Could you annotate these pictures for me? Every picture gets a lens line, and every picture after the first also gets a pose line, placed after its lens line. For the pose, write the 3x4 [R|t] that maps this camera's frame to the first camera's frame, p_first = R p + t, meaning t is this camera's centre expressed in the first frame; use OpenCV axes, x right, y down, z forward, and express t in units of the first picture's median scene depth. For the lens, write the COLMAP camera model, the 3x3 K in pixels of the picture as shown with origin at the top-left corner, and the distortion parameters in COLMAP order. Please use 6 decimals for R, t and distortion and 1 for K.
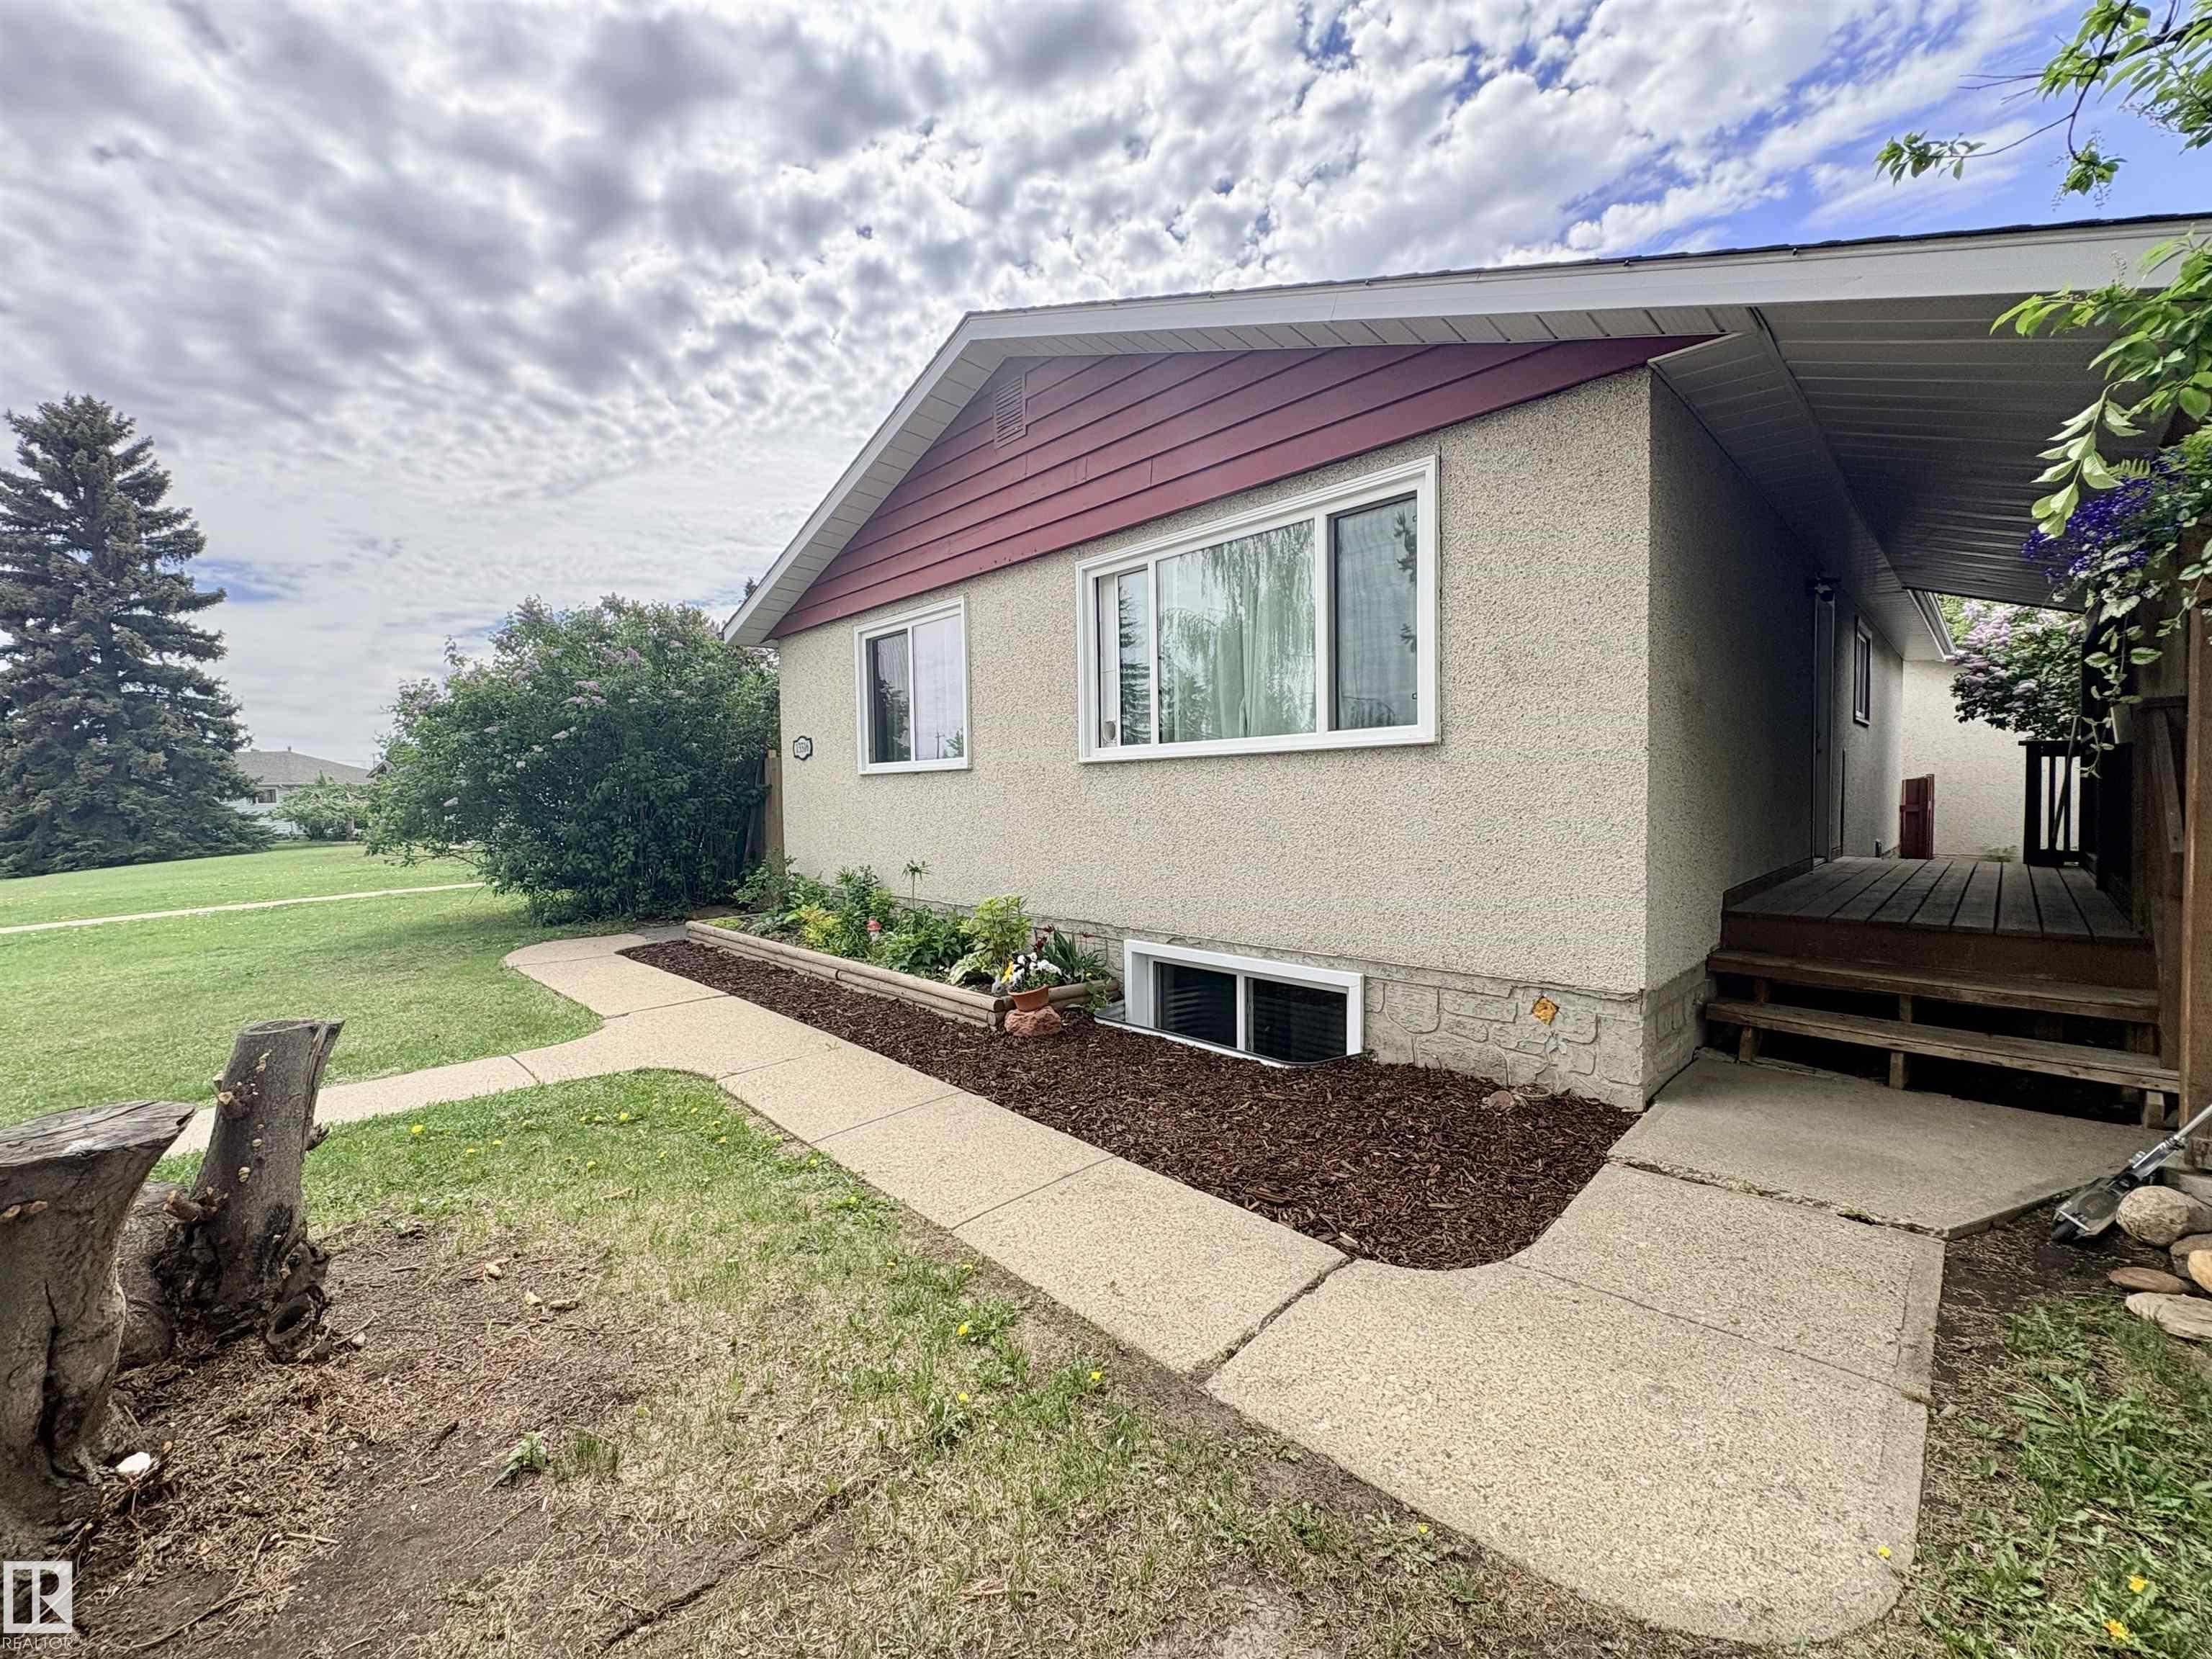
lens RADIAL K [[880.2, 0, 1106.6], [0, 880.2, 826.9], [0, 0, 1]] dist [0.000524, -0.000191]
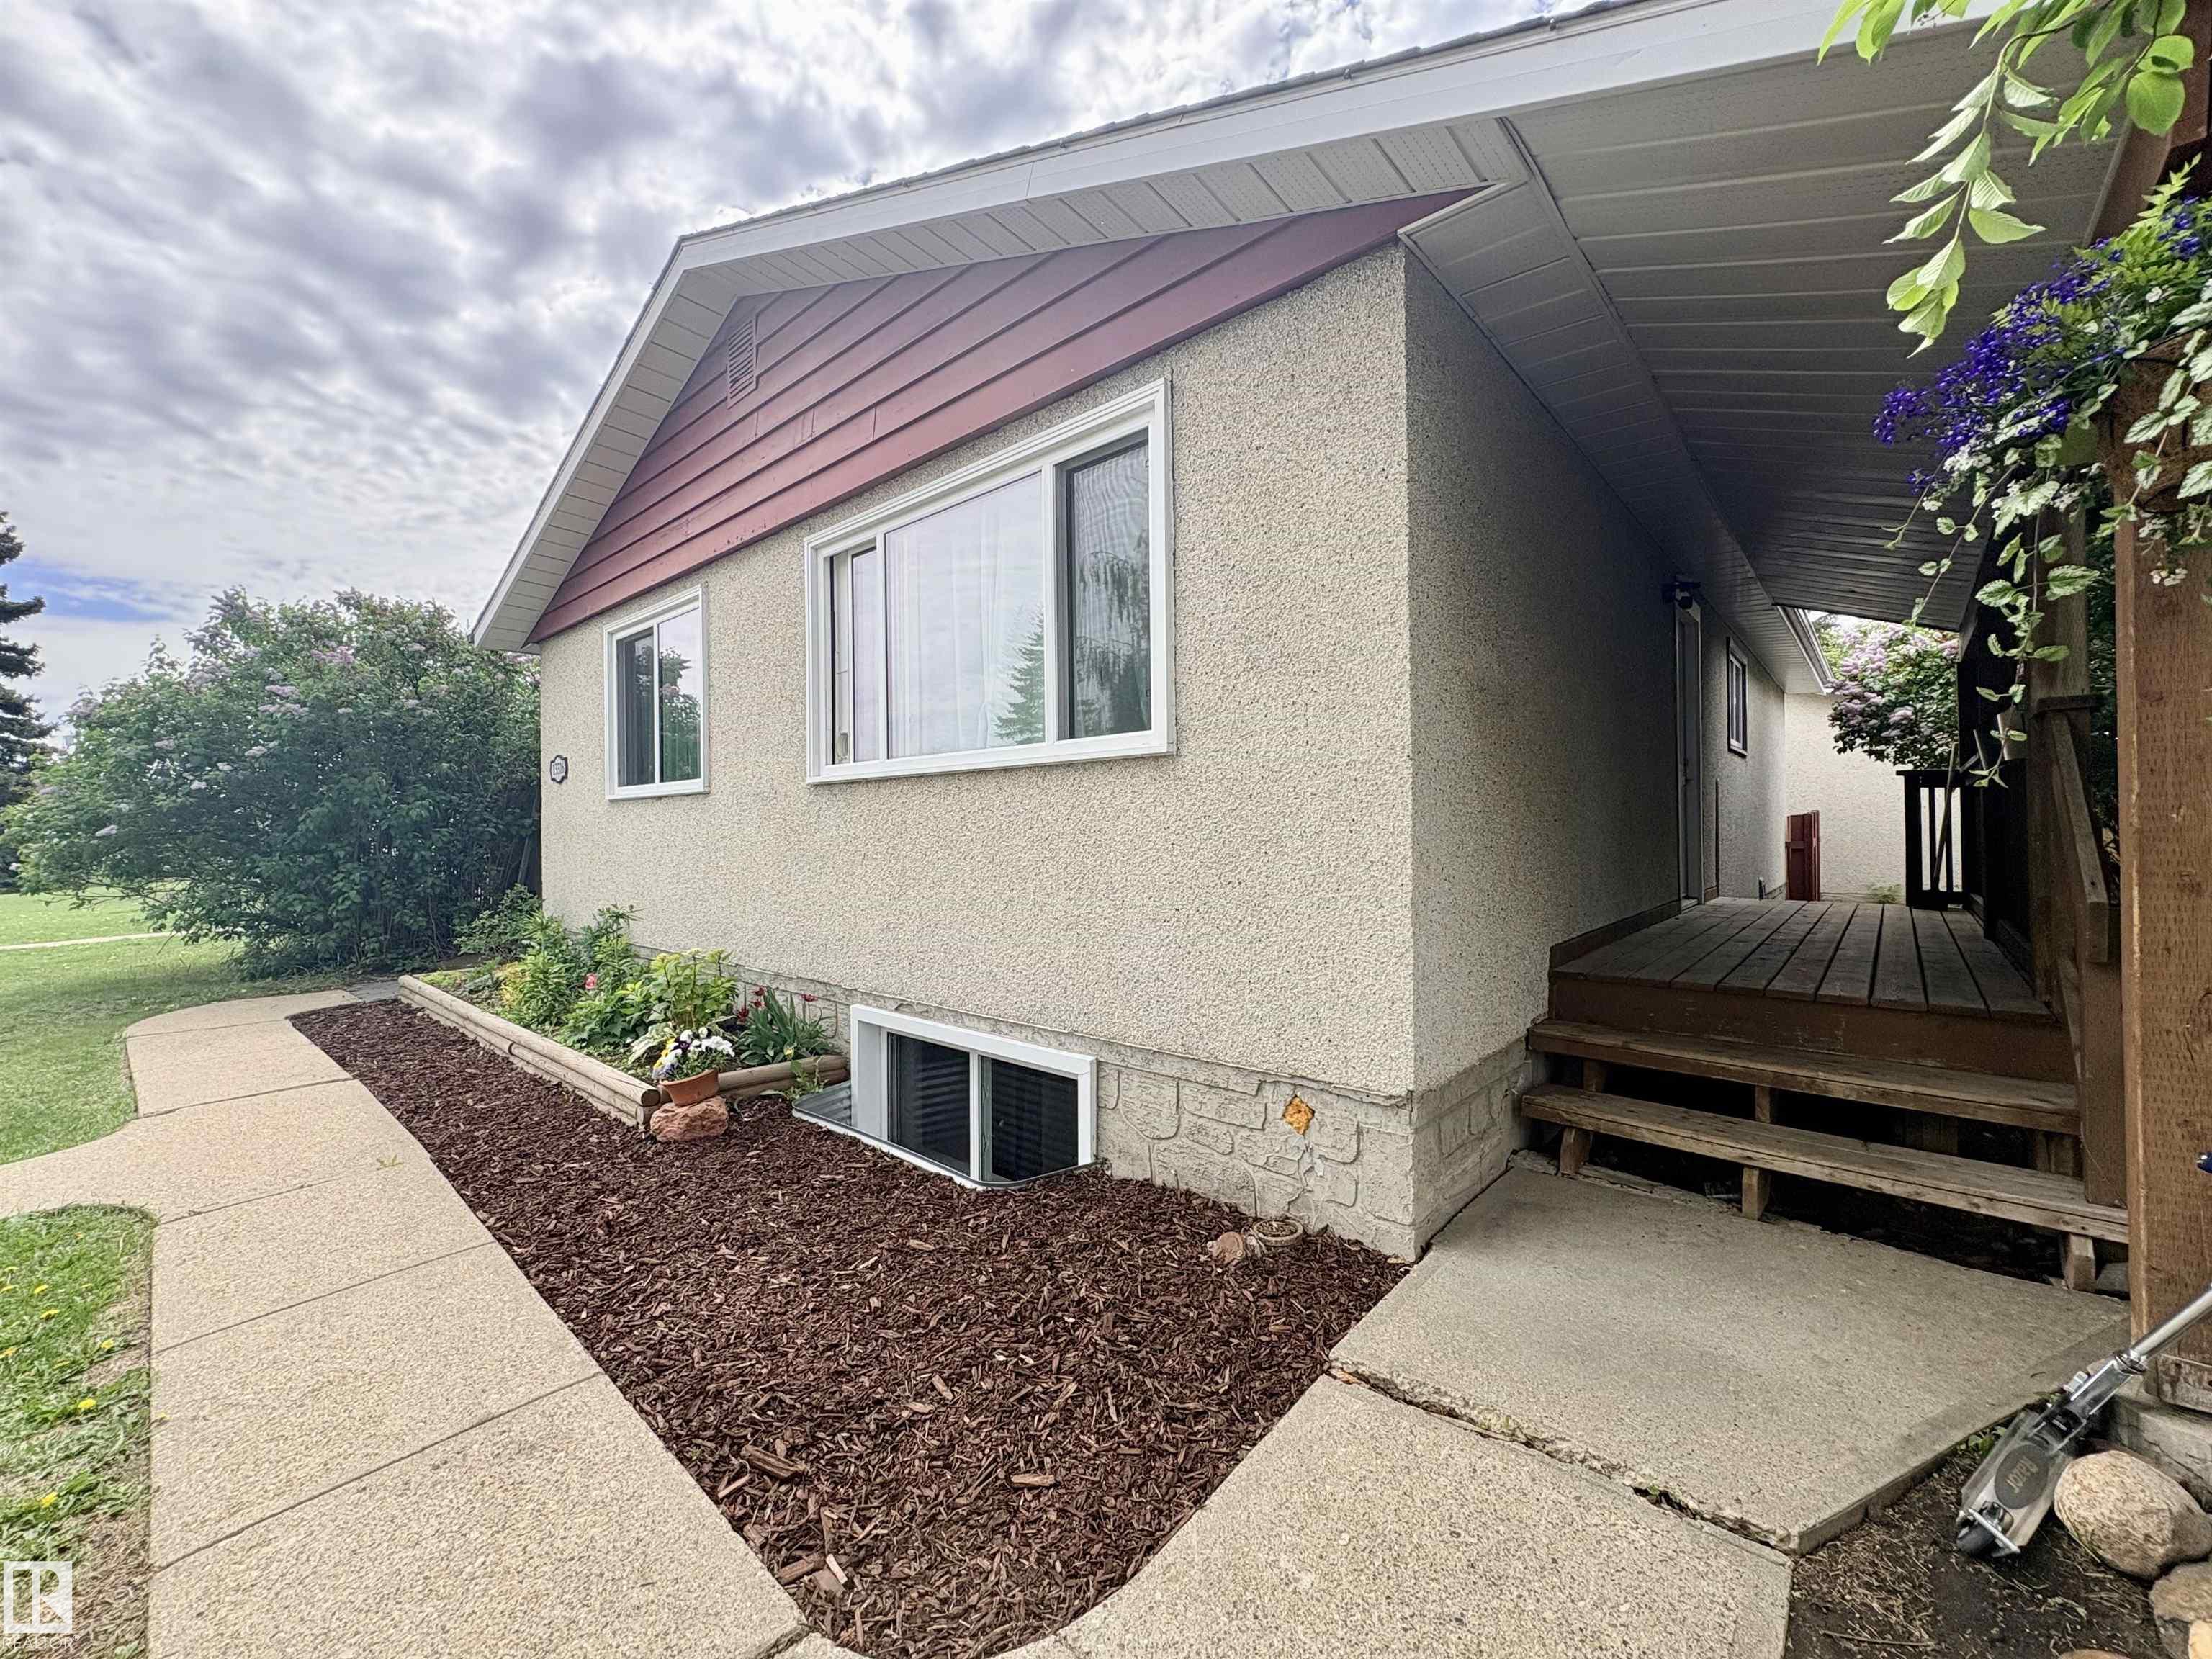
lens RADIAL K [[880.2, 0, 1106.6], [0, 880.2, 826.9], [0, 0, 1]] dist [0.000524, -0.000191]
pose [[0.997736, 0.004849, 0.067072, 0.237521], [-0.002151, 0.999188, -0.040233, -0.001488], [-0.067213, 0.039998, 0.996937, 0.221415]]
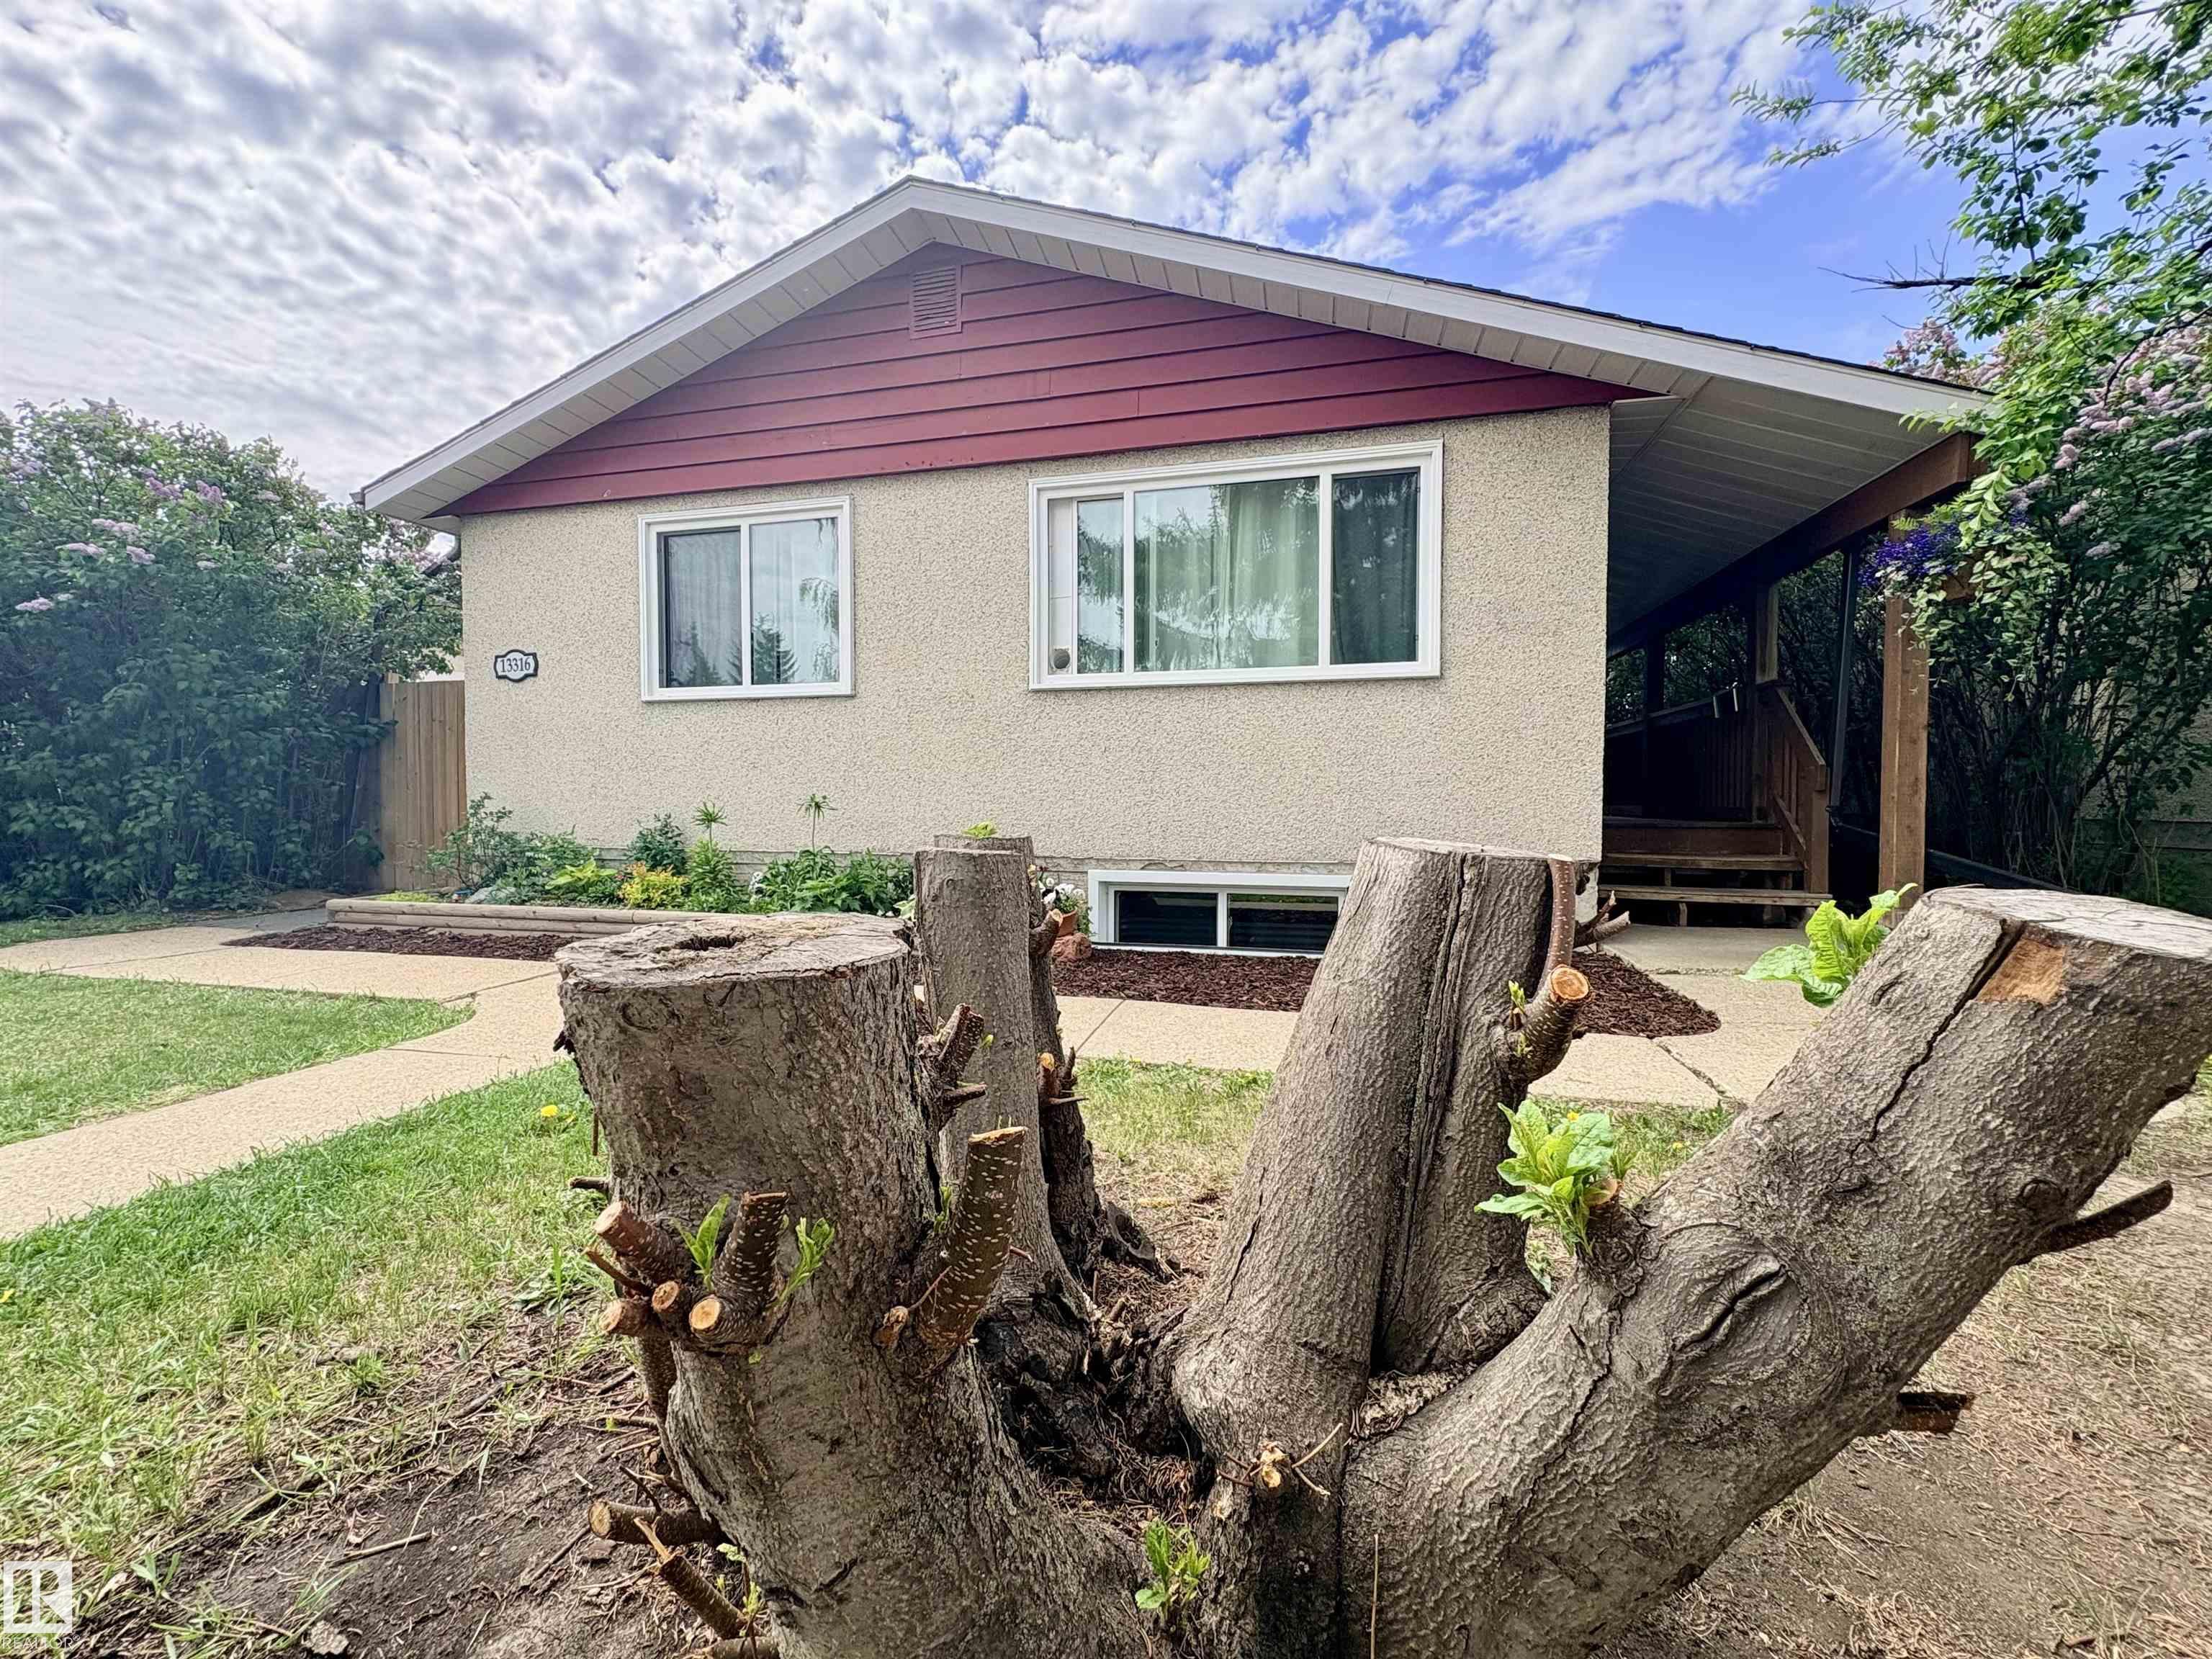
lens RADIAL K [[865.7, 0, 1114.9], [0, 865.7, 825.4], [0, 0, 1]] dist [-0.000343, -0.000624]
pose [[0.851721, 0.003638, 0.523984, -0.556813], [0.003483, 0.999914, -0.012605, 0.109221], [-0.523985, 0.012562, 0.851635, 0.192661]]
